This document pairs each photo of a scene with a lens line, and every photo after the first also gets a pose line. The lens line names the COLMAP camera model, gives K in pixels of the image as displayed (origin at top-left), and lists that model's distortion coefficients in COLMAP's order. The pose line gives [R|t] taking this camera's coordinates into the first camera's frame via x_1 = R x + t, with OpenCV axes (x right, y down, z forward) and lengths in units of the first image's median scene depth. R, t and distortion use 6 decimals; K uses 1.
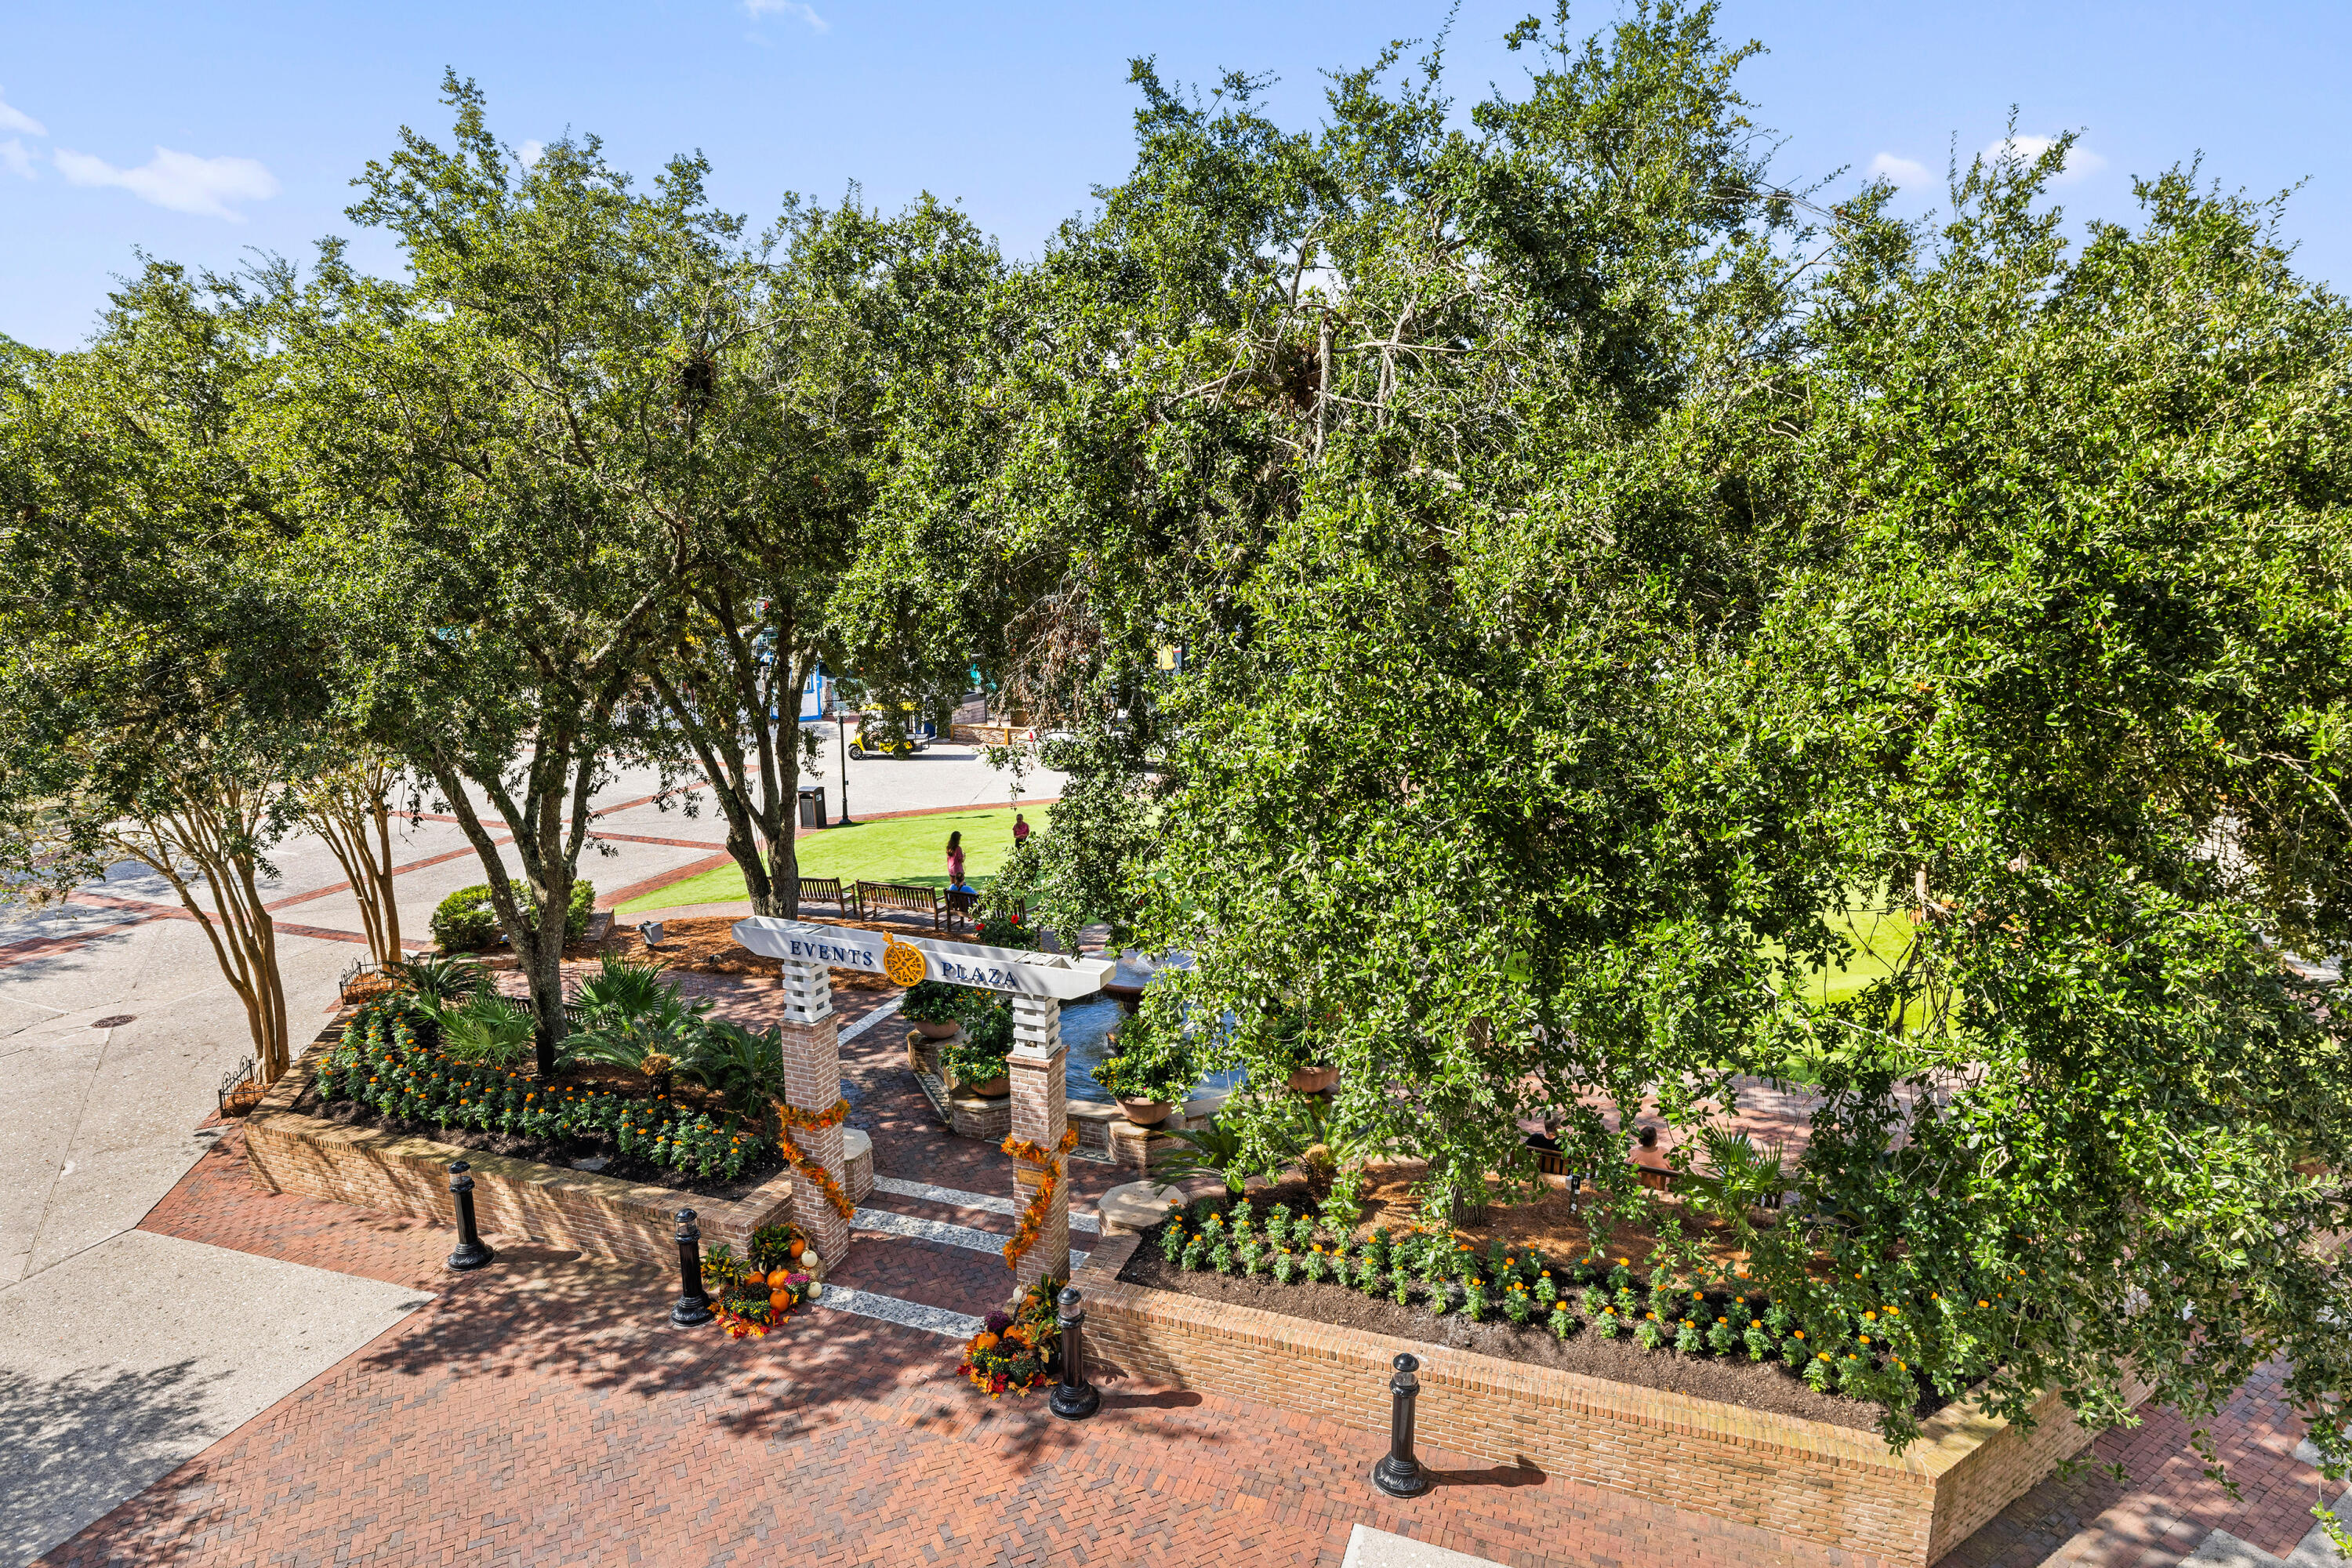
lens RADIAL K [[1359.8, 0, 1172.5], [0, 1359.8, 841.0], [0, 0, 1]] dist [-0.001269, -0.000451]
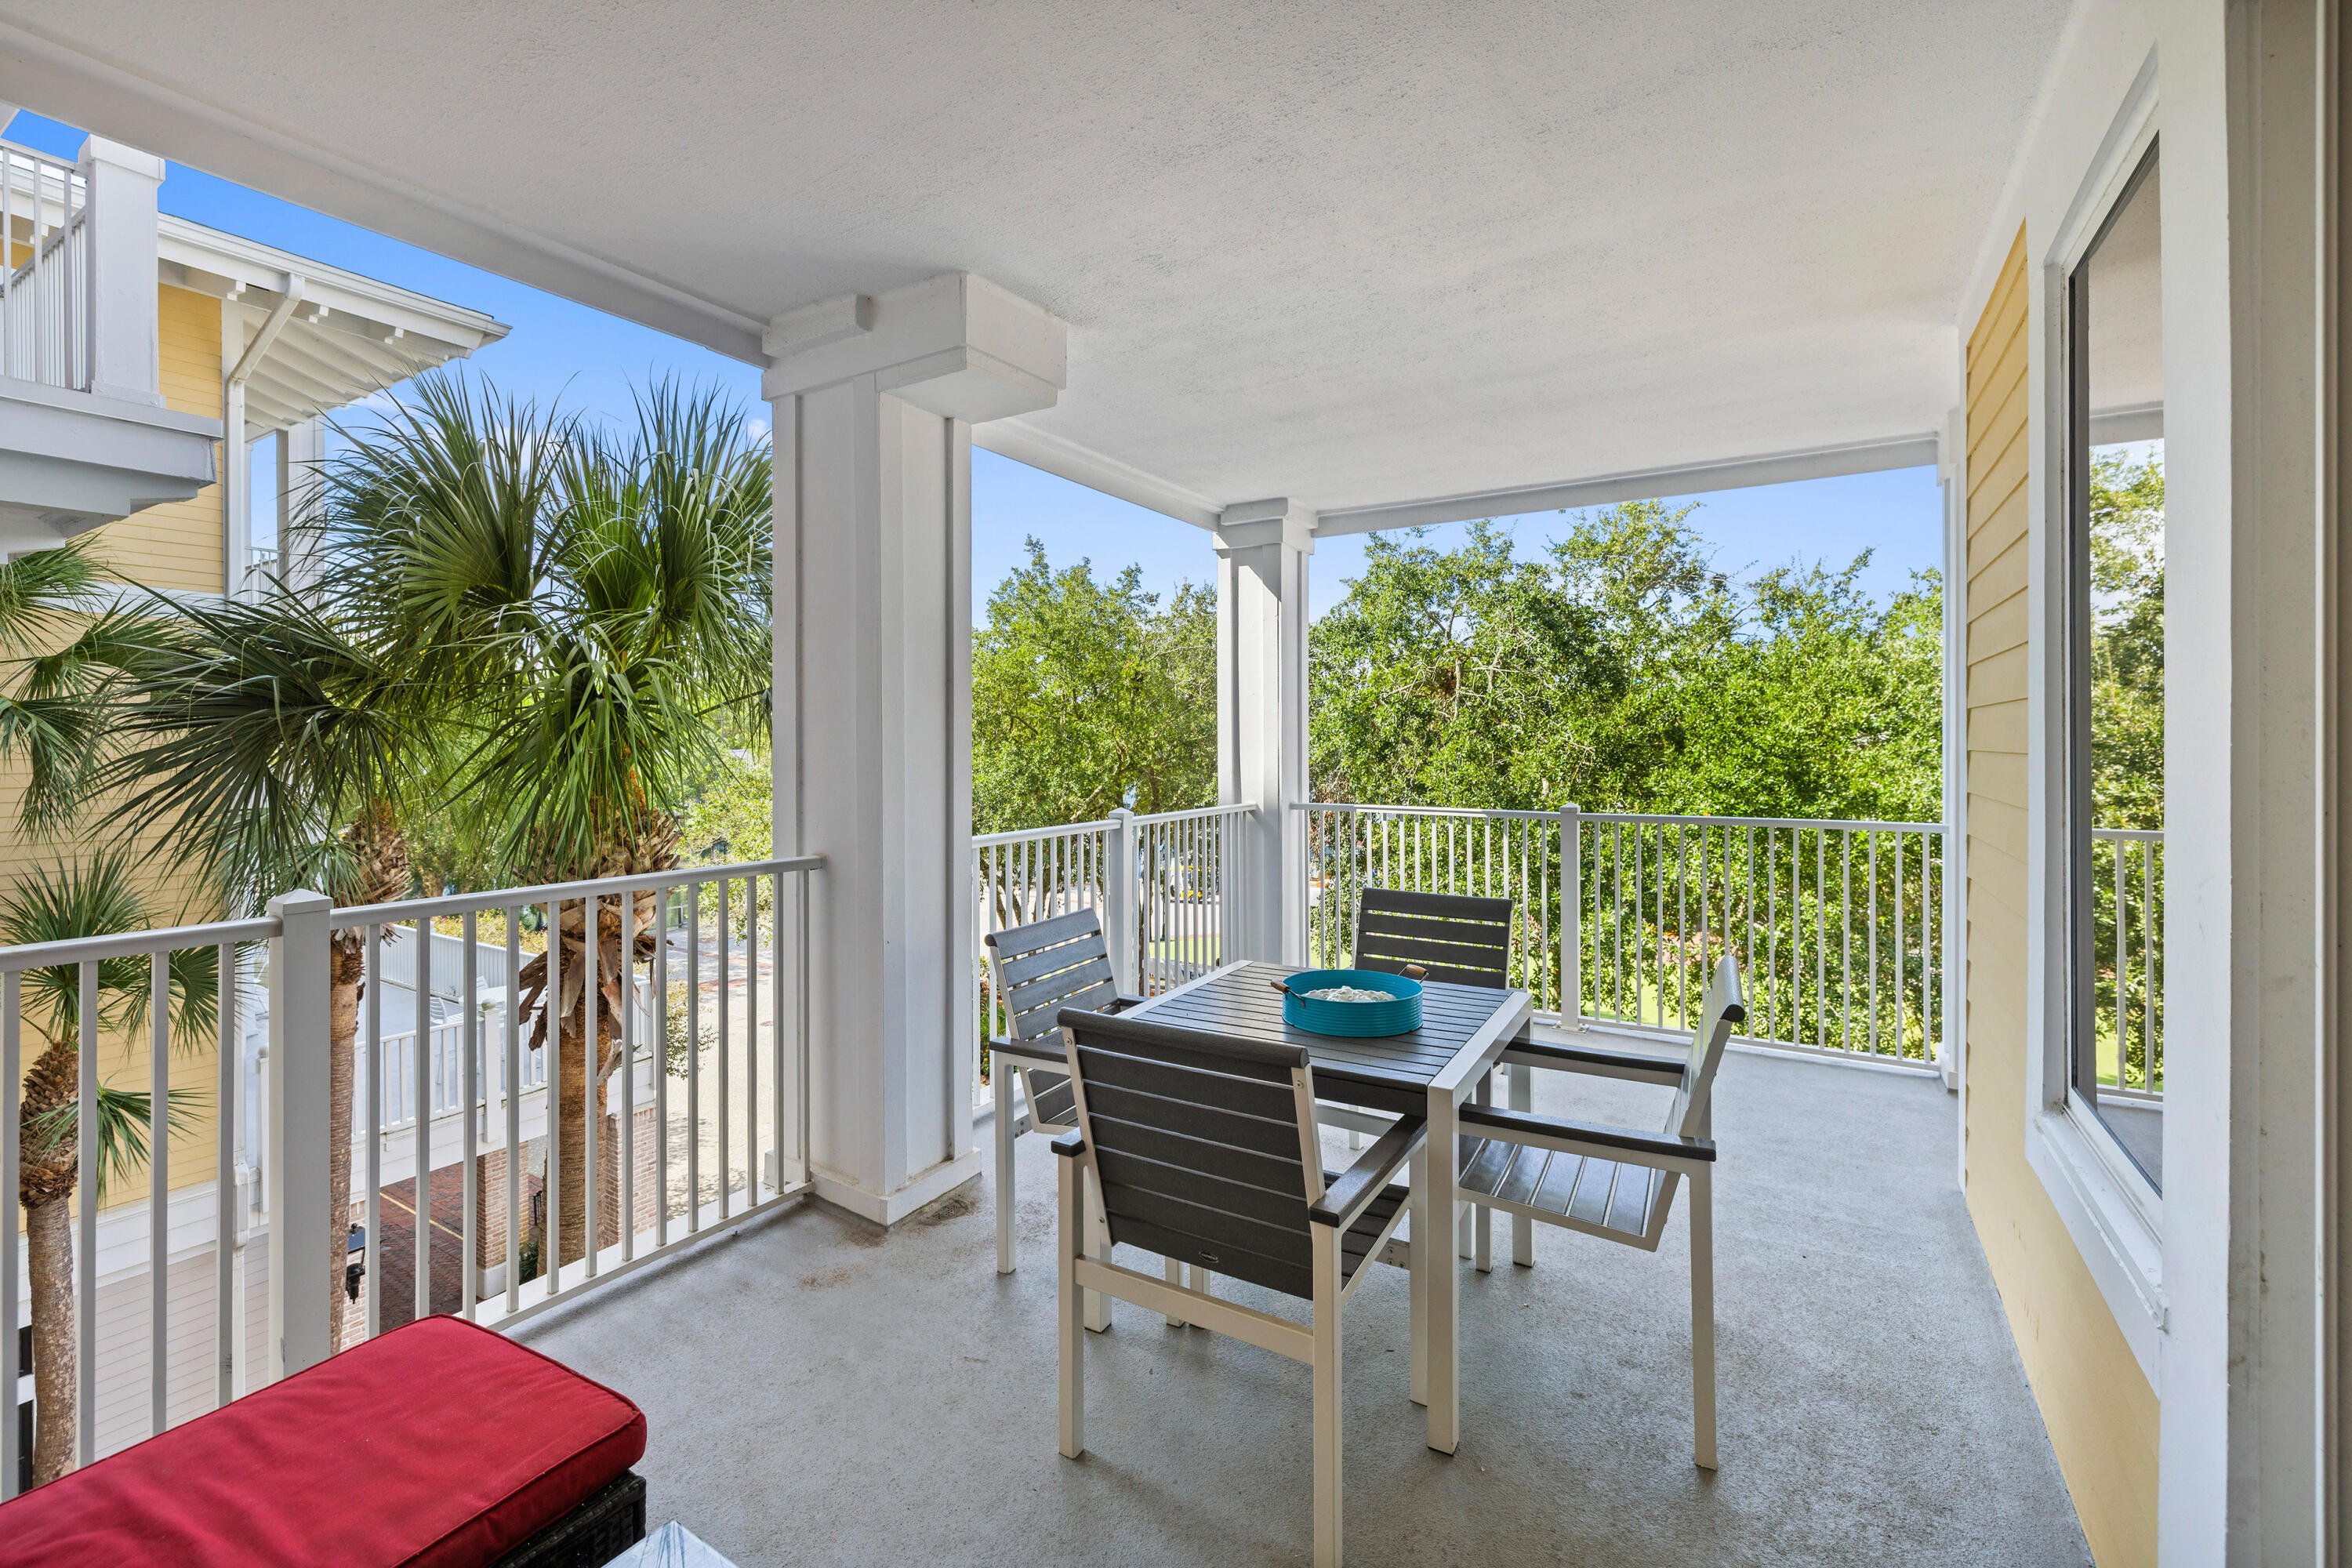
lens RADIAL K [[1009.4, 0, 1171.2], [0, 1009.4, 730.0], [0, 0, 1]] dist [0.000649, 0.000062]
pose [[0.979765, -0.002157, -0.200139, -0.010023], [-0.046779, 0.969780, -0.239454, 0.091657], [0.194607, 0.243971, 0.950056, -0.398047]]
